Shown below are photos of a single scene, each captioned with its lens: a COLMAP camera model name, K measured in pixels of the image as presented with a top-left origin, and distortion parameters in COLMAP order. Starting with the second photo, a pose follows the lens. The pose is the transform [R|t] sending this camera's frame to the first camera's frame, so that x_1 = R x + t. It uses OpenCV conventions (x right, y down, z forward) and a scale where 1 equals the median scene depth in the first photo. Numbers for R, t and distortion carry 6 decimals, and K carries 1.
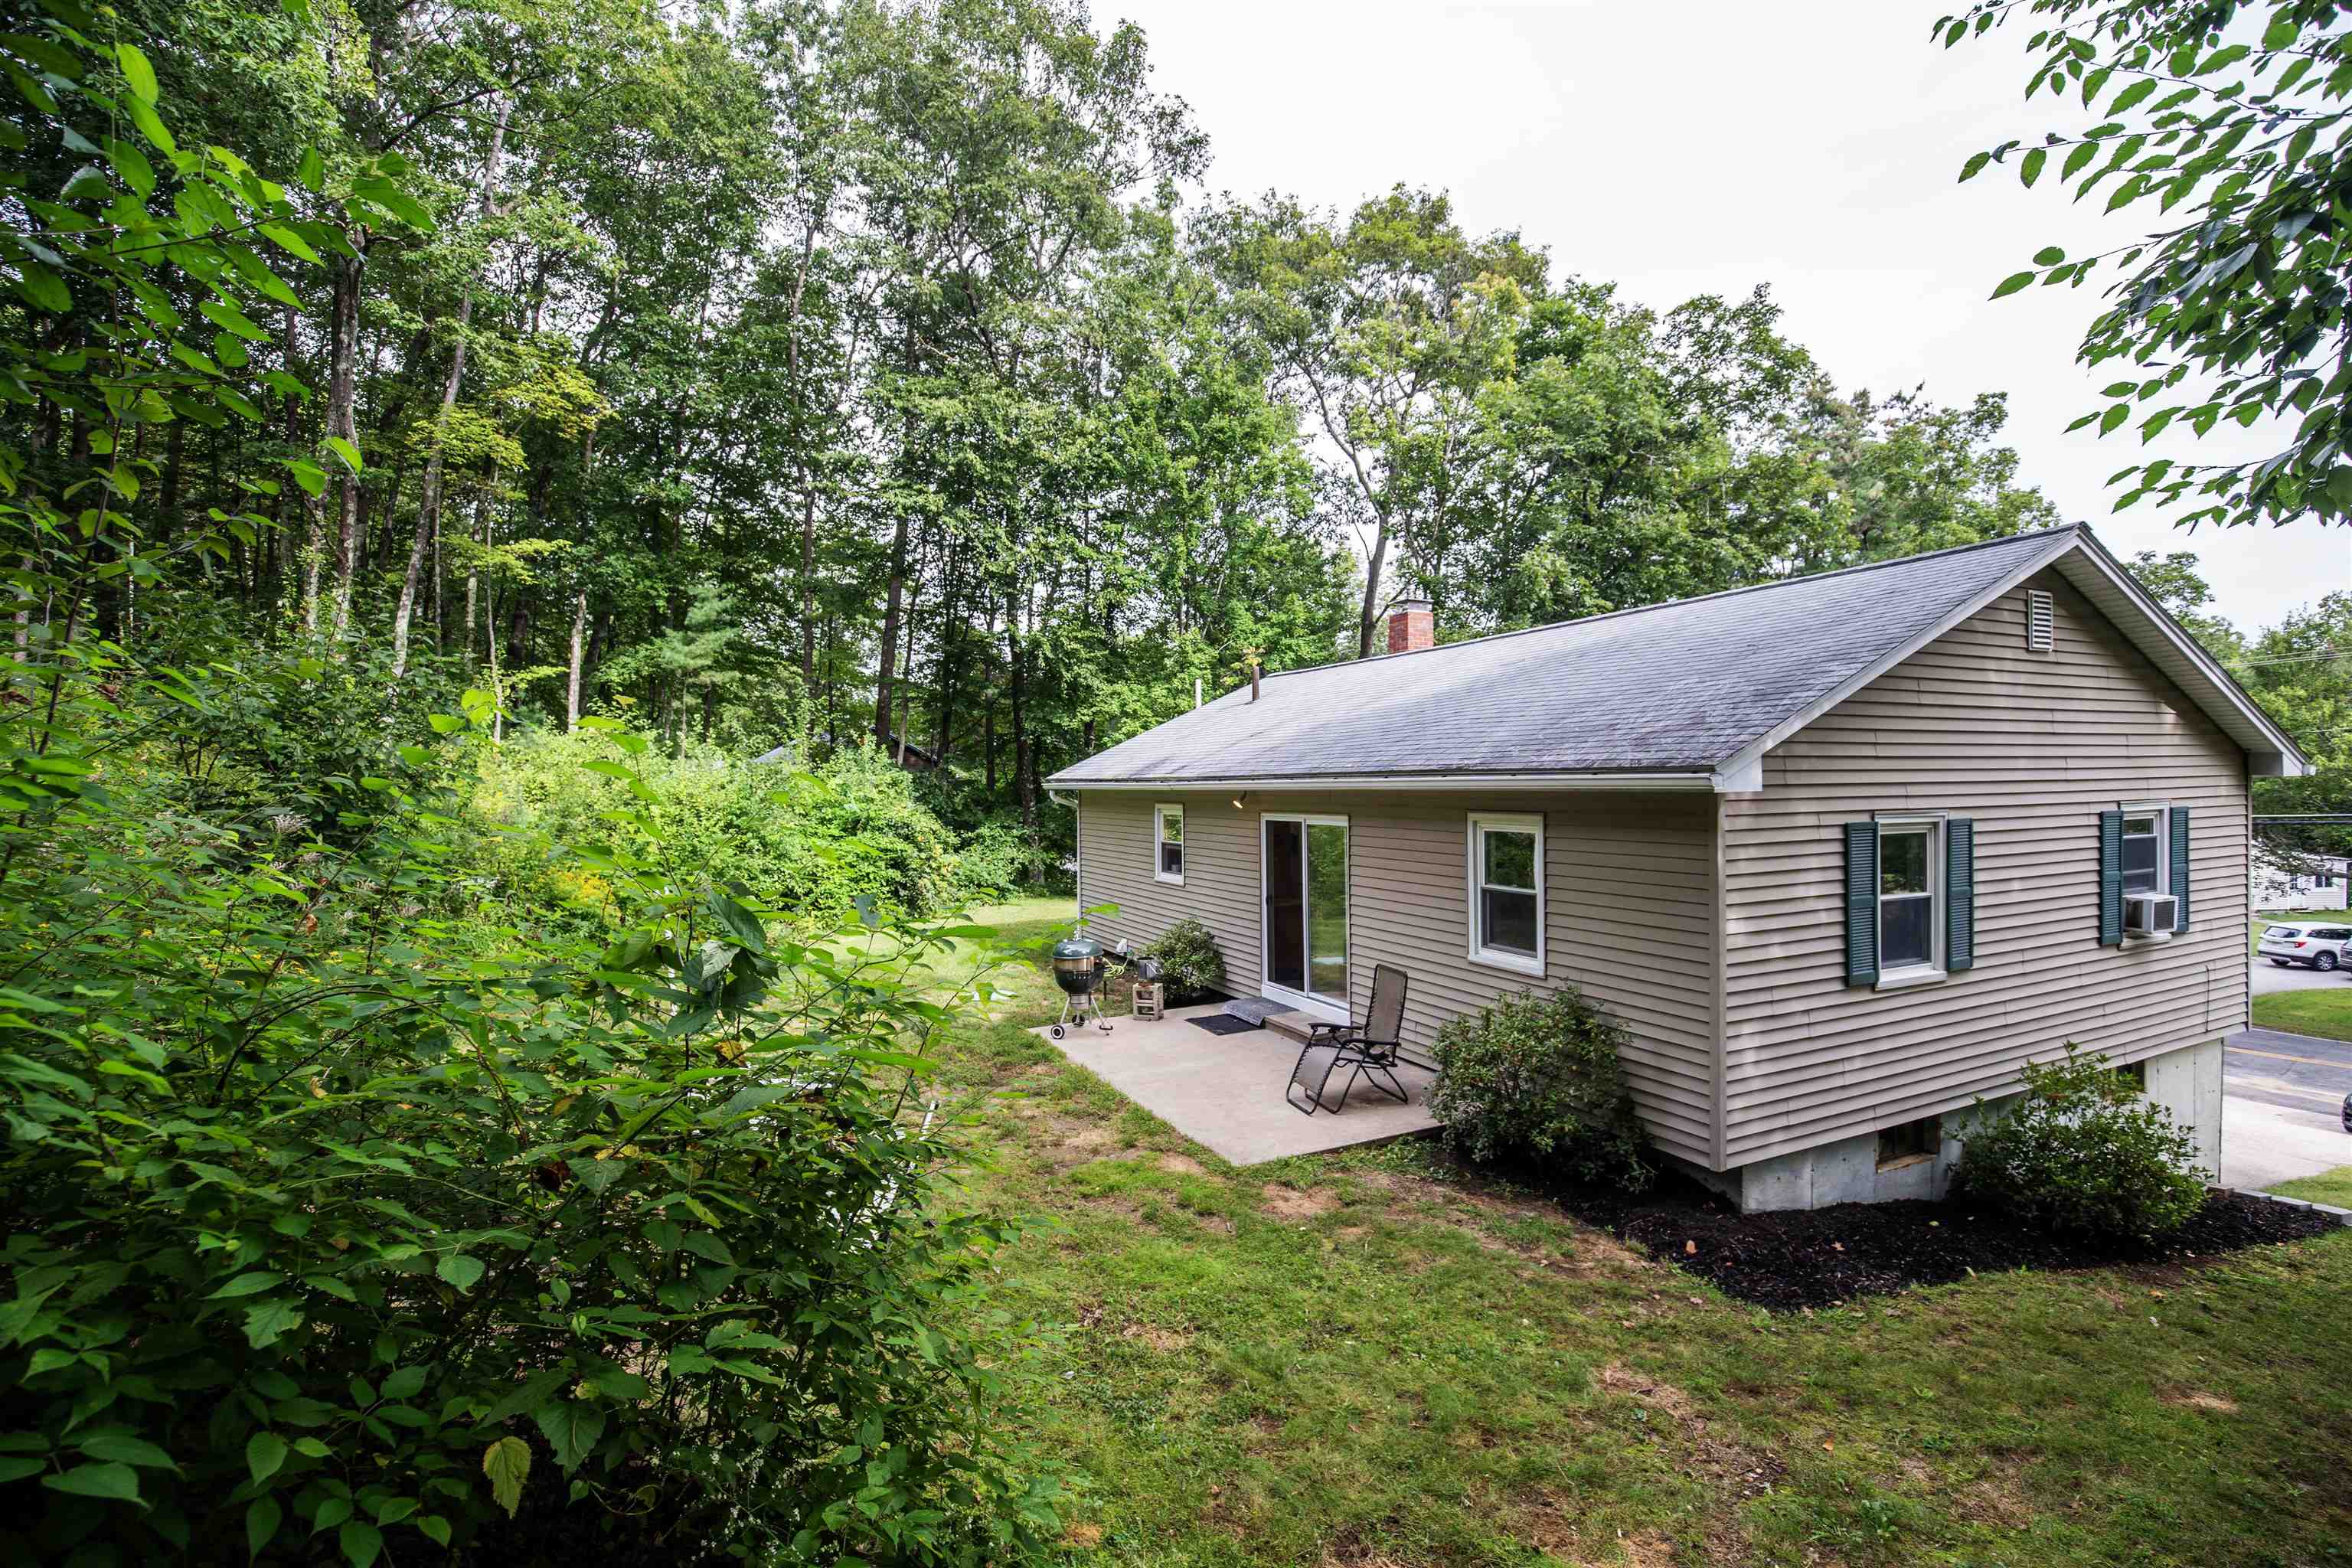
lens RADIAL K [[1081.8, 0, 1172.8], [0, 1081.8, 785.4], [0, 0, 1]] dist [-0.035751, 0.006828]
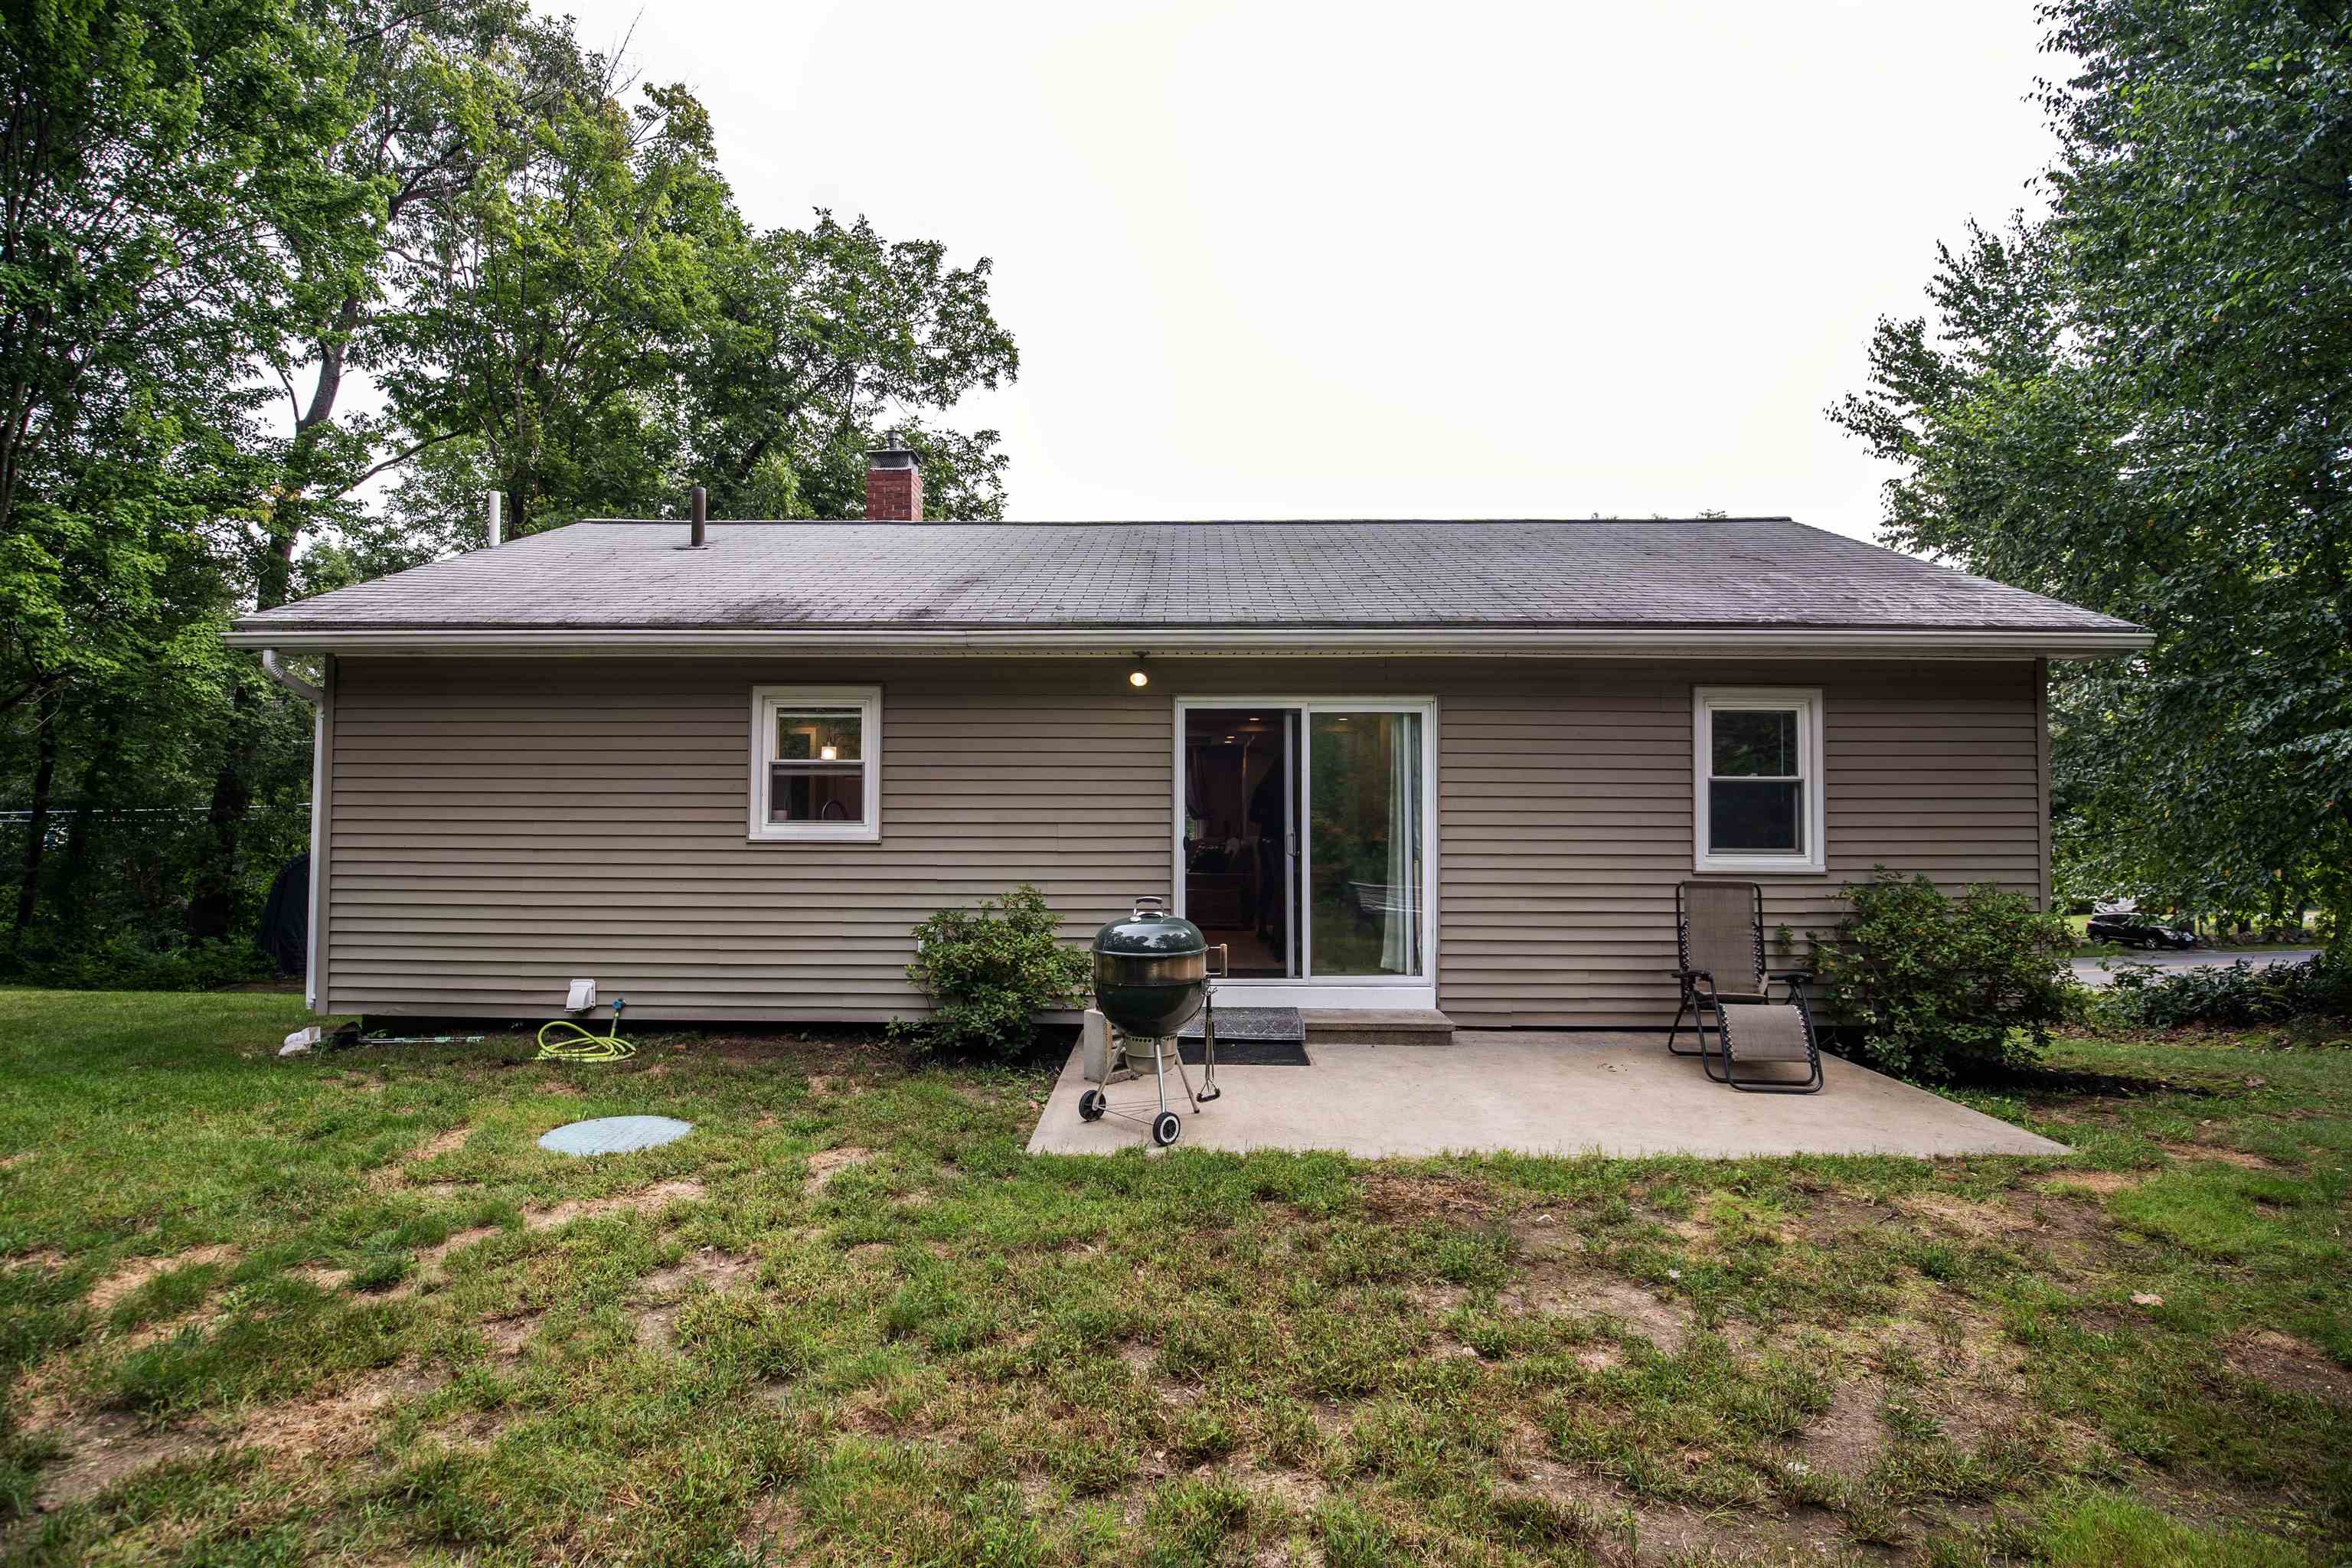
lens RADIAL K [[1081.8, 0, 1142.9], [0, 1081.8, 778.2], [0, 0, 1]] dist [-0.035751, 0.006828]
pose [[0.458284, 0.035330, 0.888103, -0.481029], [-0.003995, 0.999281, -0.037691, 0.097881], [-0.888797, 0.013725, 0.458096, 0.787190]]
